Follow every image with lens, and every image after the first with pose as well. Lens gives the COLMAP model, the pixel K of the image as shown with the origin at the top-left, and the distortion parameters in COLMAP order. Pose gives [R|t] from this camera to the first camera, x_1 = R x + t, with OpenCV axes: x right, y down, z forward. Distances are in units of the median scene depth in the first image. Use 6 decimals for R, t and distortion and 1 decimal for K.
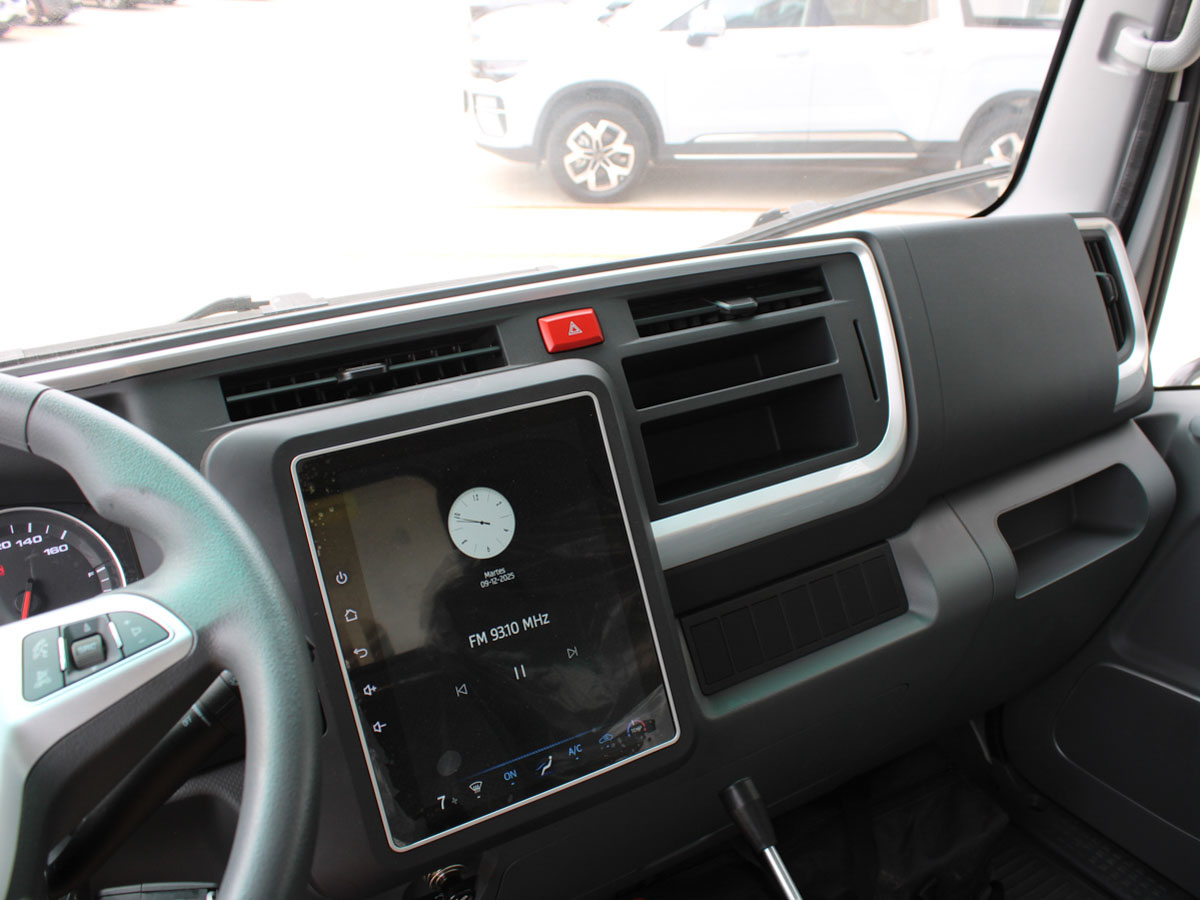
lens RADIAL K [[1138.1, 0, 624.4], [0, 1138.1, 454.9], [0, 0, 1]] dist [-0.176371, 0.162541]
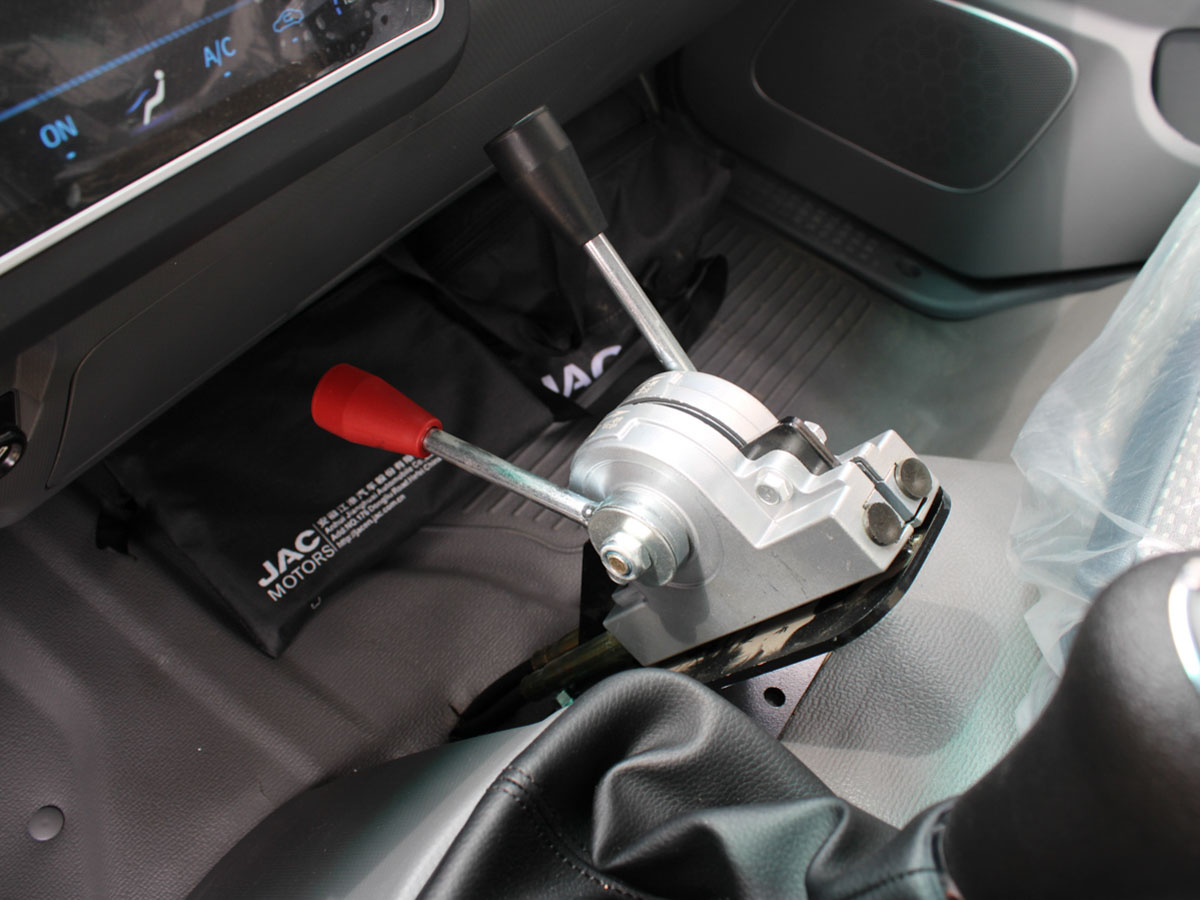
lens RADIAL K [[1138.1, 0, 624.4], [0, 1138.1, 454.9], [0, 0, 1]] dist [-0.176371, 0.162541]
pose [[0.905612, -0.205996, 0.370720, -0.076628], [-0.006793, 0.866959, 0.498333, 0.173622], [-0.424054, -0.453814, 0.783729, 0.523544]]
